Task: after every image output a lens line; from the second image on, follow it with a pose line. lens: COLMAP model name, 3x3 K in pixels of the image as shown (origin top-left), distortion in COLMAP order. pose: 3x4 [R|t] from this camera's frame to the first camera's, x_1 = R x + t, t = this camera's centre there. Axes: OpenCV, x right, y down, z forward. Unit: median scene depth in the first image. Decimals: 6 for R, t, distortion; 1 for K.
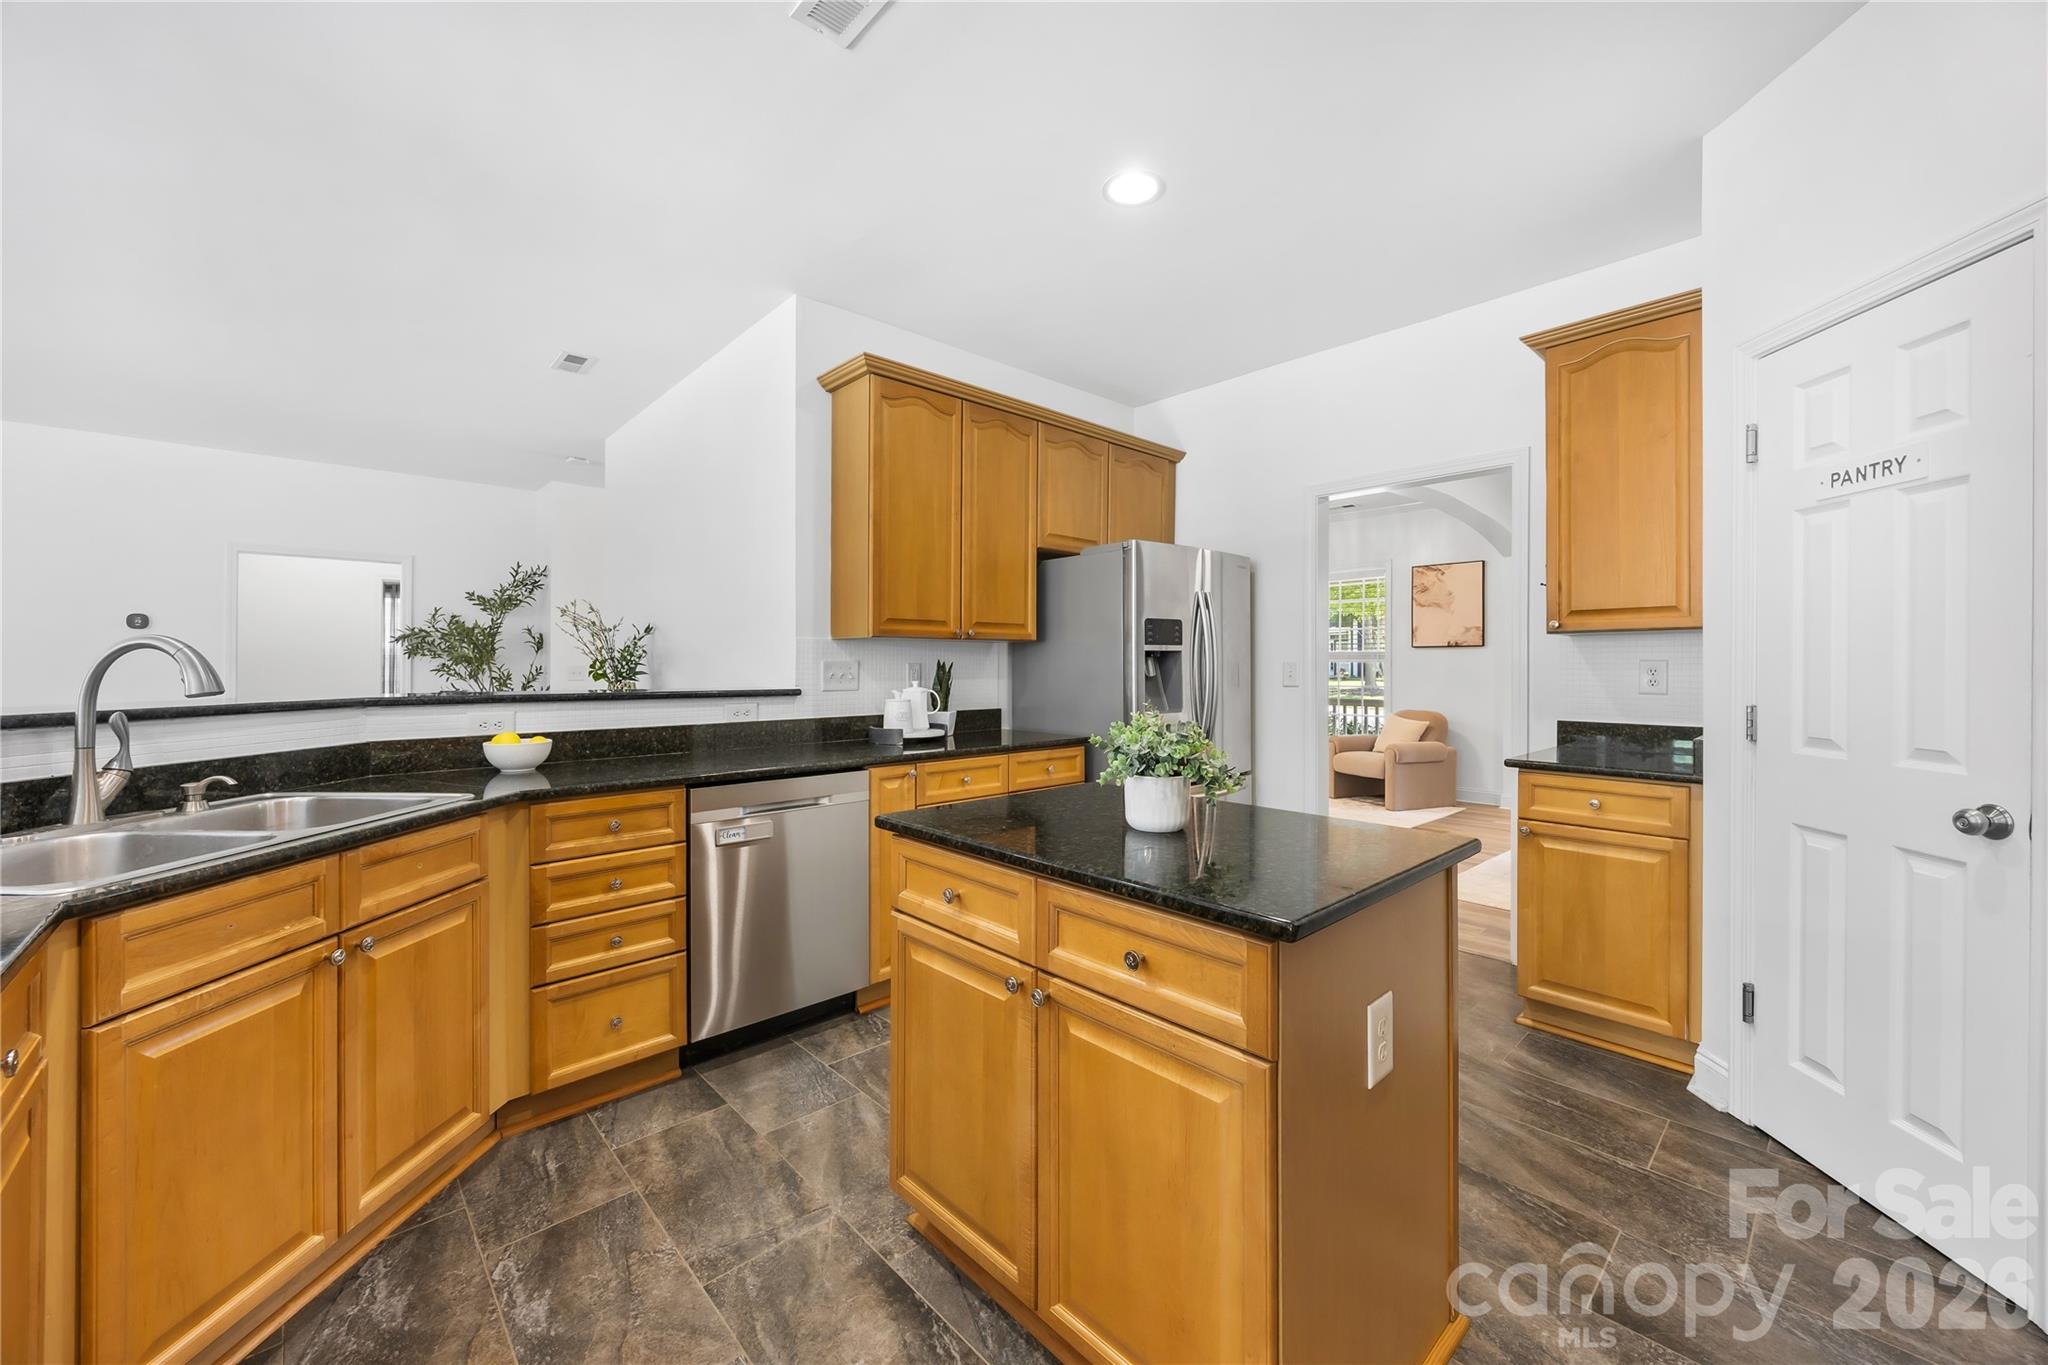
lens RADIAL K [[780.2, 0, 1034.3], [0, 780.2, 663.3], [0, 0, 1]] dist [-0.003722, 0.000591]
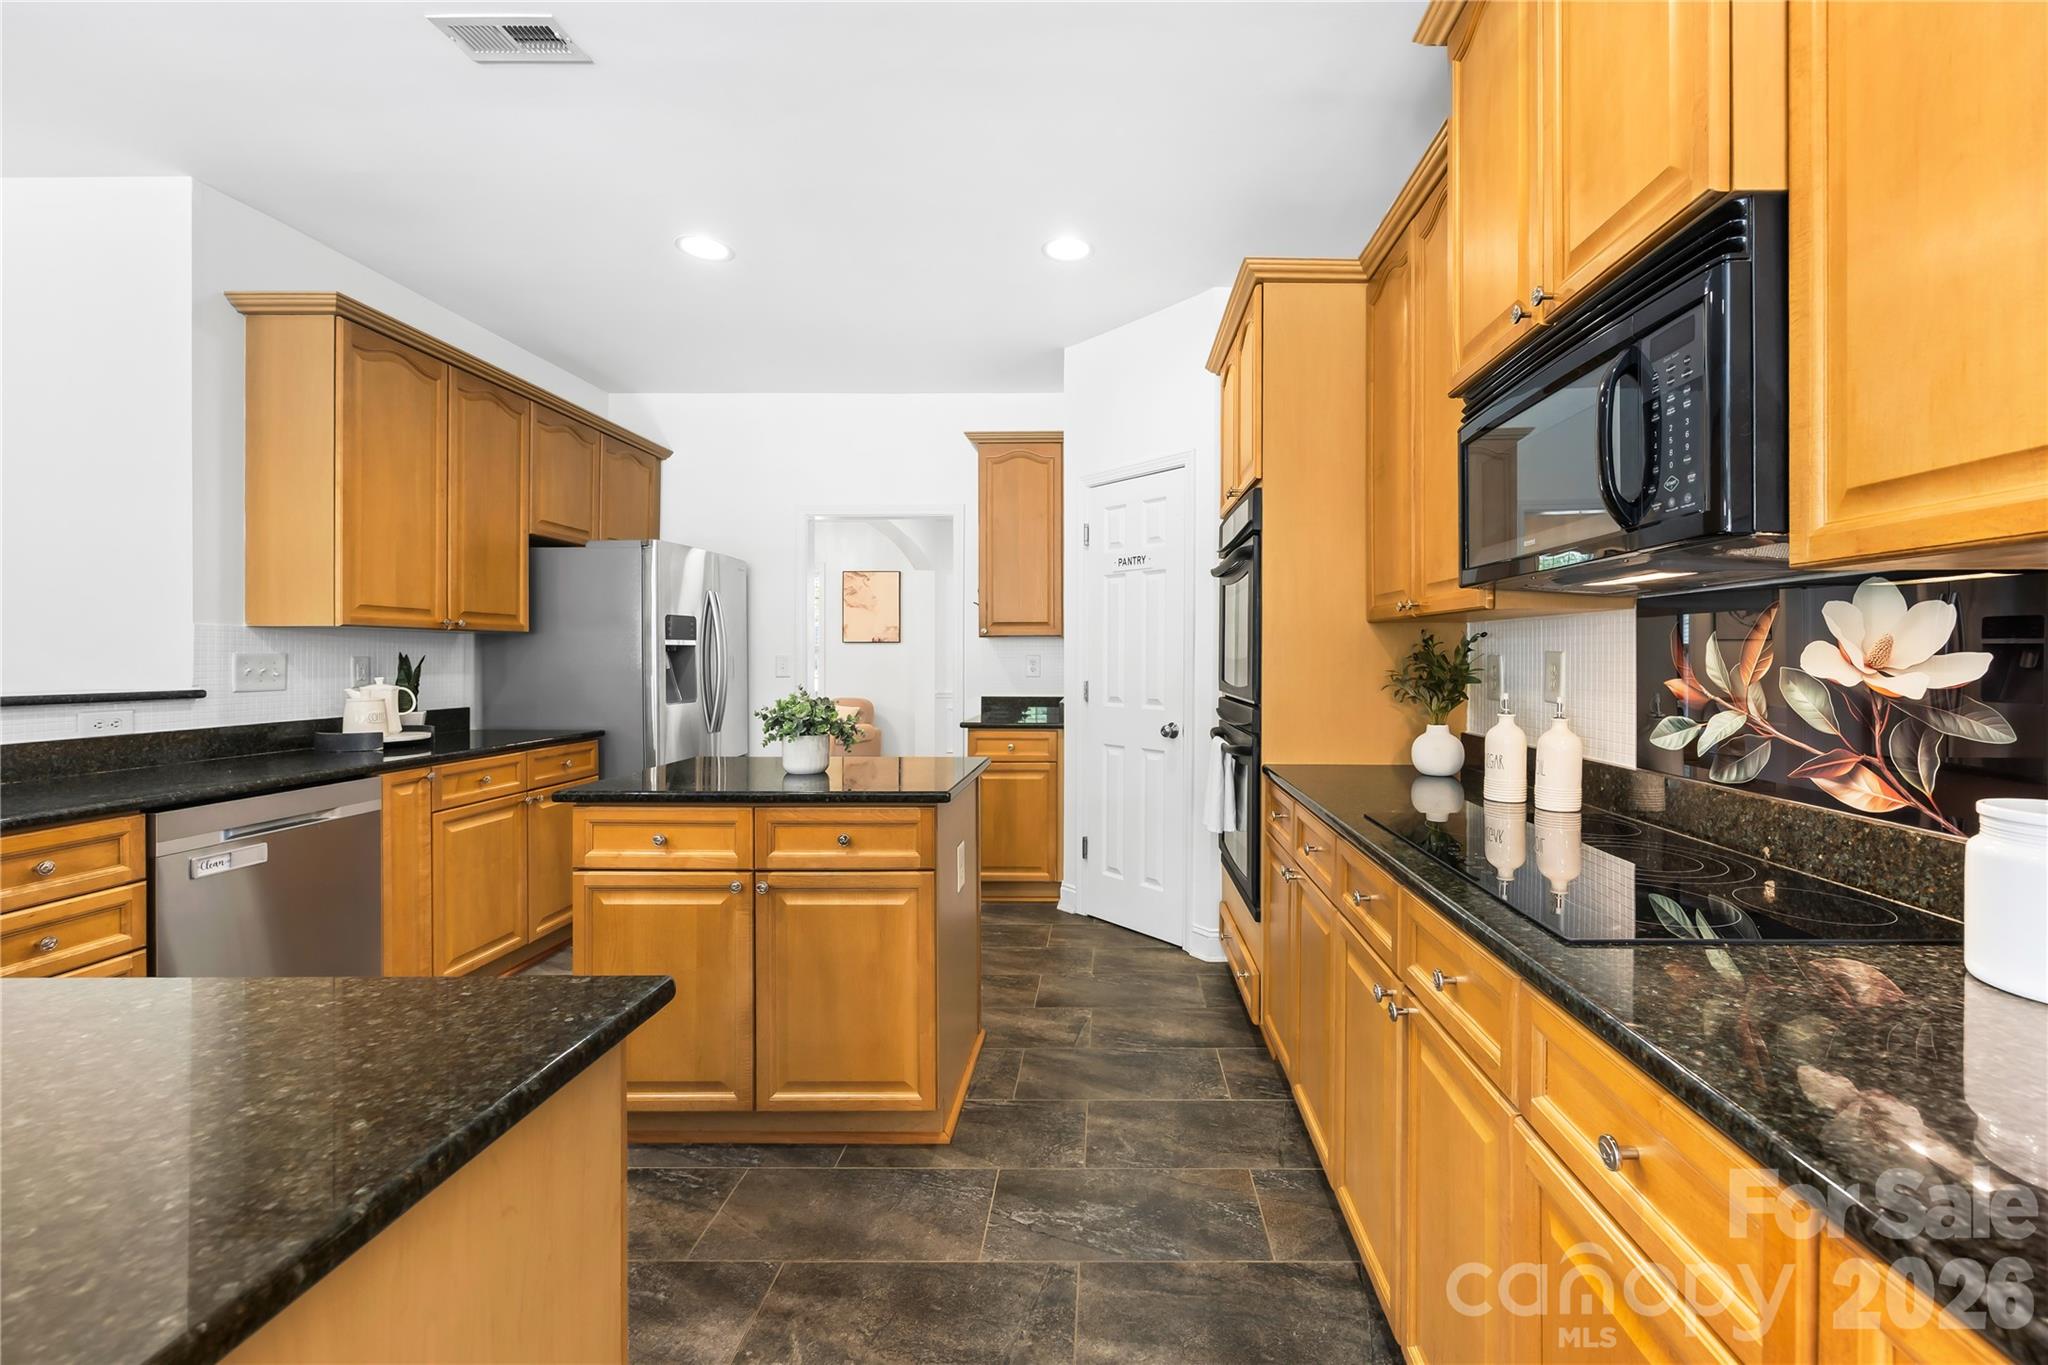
lens RADIAL K [[780.2, 0, 1112.2], [0, 780.2, 656.7], [0, 0, 1]] dist [-0.003722, 0.000591]
pose [[0.682407, 0.000354, 0.730972, -0.259092], [-0.000724, 1.000000, 0.000192, -0.001111], [-0.730972, -0.000660, 0.682407, -0.198883]]
